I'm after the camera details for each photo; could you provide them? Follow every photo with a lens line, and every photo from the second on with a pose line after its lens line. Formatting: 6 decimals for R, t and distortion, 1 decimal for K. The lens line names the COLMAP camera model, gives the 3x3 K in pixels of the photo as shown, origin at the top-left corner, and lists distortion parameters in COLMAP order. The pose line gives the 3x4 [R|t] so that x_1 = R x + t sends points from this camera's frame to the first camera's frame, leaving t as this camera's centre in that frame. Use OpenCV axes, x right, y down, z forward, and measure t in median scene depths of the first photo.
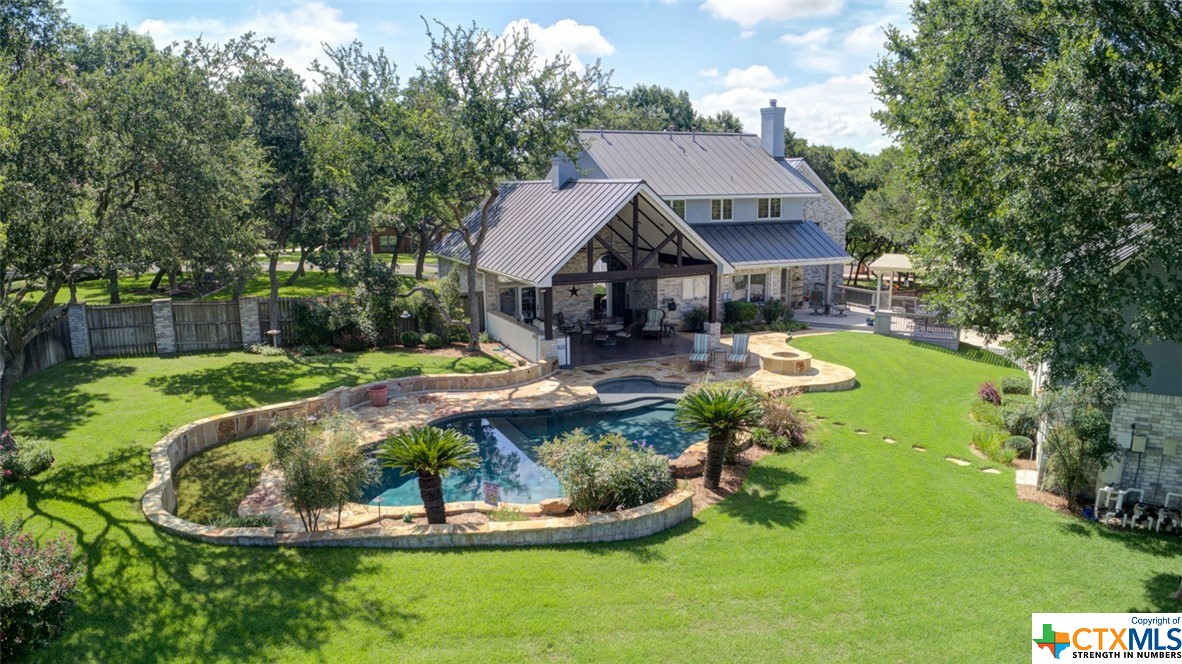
lens RADIAL K [[769.5, 0, 591.0], [0, 769.5, 332.0], [0, 0, 1]] dist [-0.101535, -0.057802]
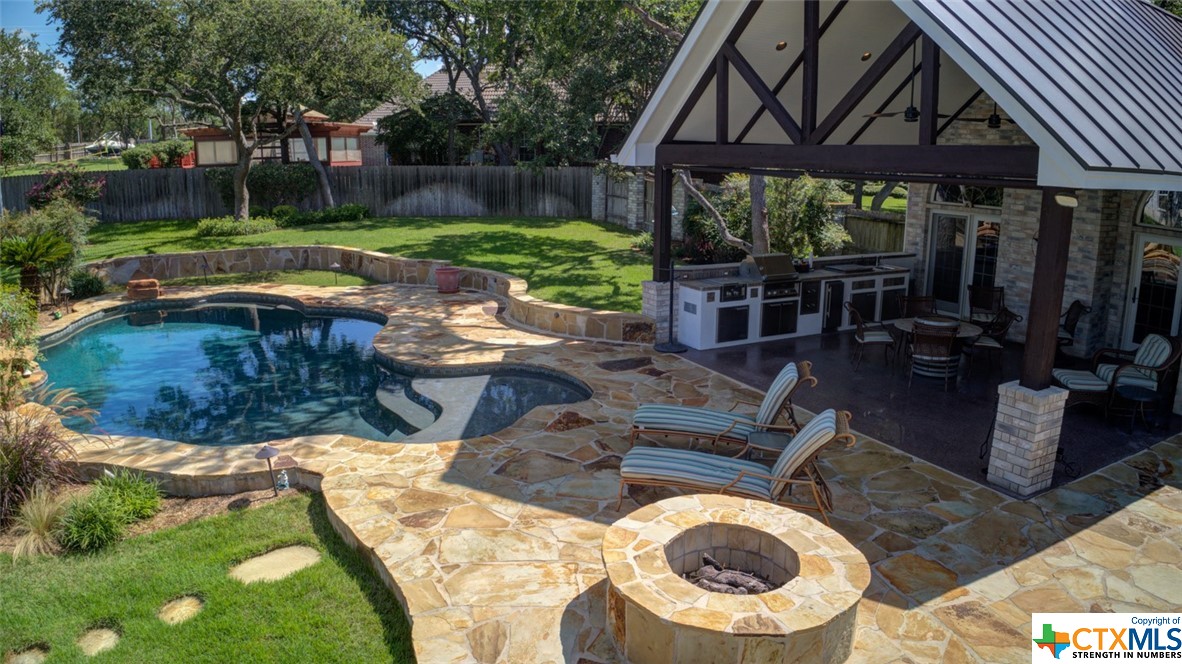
lens RADIAL K [[740.6, 0, 563.3], [0, 740.6, 329.1], [0, 0, 1]] dist [-0.085982, -0.068448]
pose [[-0.009292, 0.234859, -0.971985, 0.352765], [-0.183681, 0.955087, 0.232532, -0.051202], [0.982942, 0.180695, 0.034265, 0.786470]]
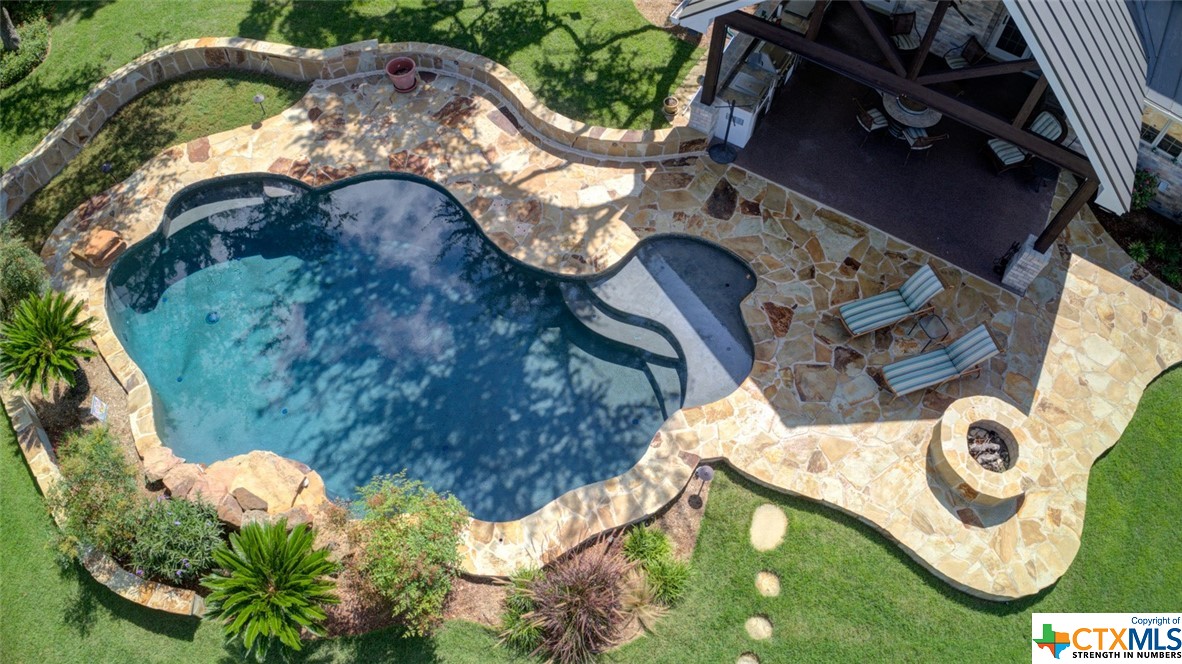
lens RADIAL K [[769.5, 0, 591.0], [0, 769.5, 332.0], [0, 0, 1]] dist [-0.101535, -0.057802]
pose [[0.562650, 0.725516, -0.396297, 0.205782], [-0.180446, 0.575597, 0.797576, -0.274440], [0.806762, -0.377246, 0.454776, 0.518736]]
